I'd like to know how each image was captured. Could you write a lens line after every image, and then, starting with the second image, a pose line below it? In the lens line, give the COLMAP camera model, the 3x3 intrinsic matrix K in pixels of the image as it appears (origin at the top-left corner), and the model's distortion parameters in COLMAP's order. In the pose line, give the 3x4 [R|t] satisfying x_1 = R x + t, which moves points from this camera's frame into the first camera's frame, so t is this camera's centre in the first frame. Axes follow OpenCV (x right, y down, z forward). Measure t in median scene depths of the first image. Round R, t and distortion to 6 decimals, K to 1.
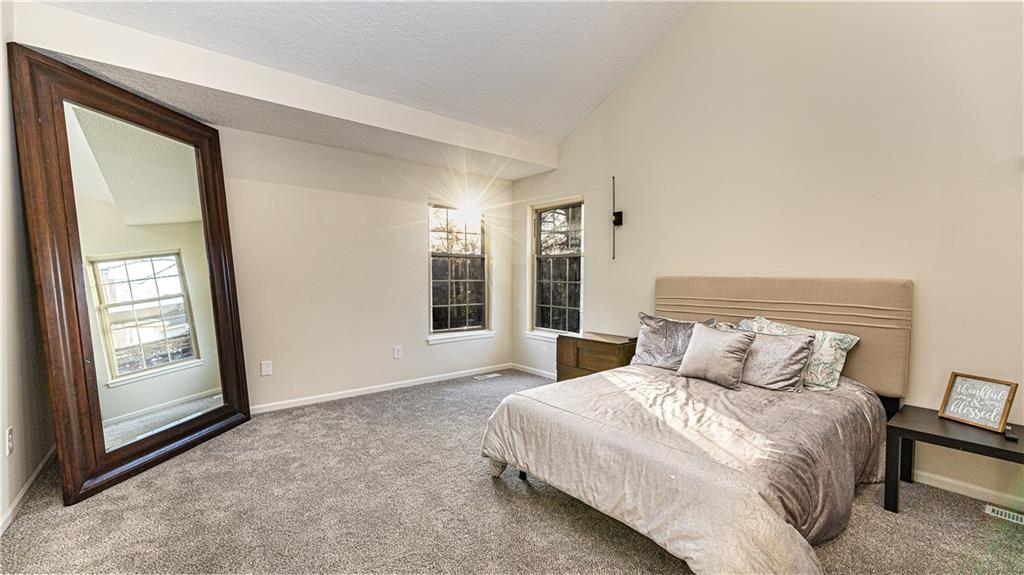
lens RADIAL K [[422.2, 0, 507.8], [0, 422.2, 285.4], [0, 0, 1]] dist [-0.001545, -0.001016]
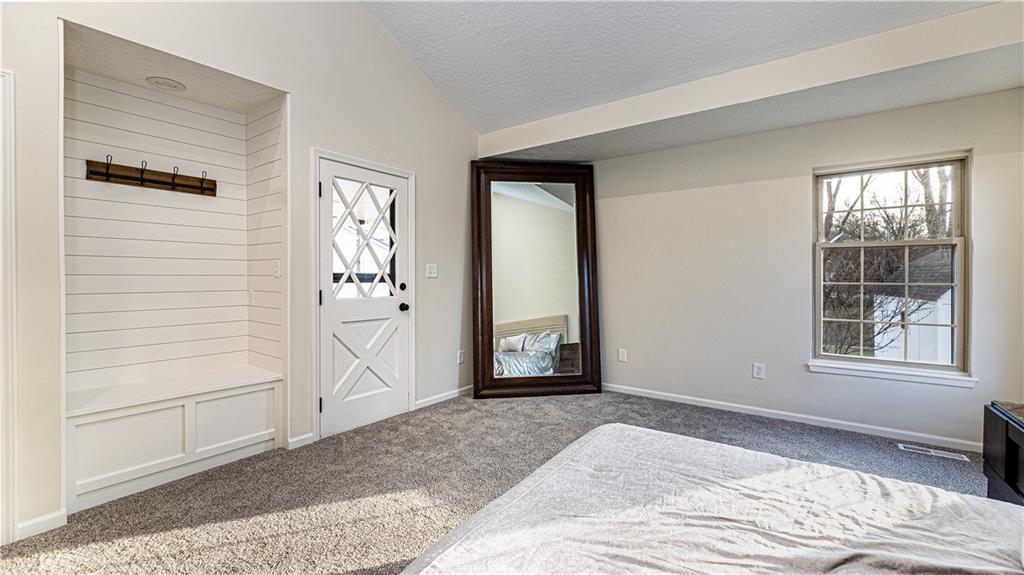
lens RADIAL K [[422.2, 0, 507.5], [0, 422.2, 279.9], [0, 0, 1]] dist [-0.001545, -0.001016]
pose [[0.249127, 0.004686, -0.968459, 0.536999], [-0.023707, 0.999718, -0.001261, -0.004314], [0.968181, 0.023273, 0.249168, 0.438990]]
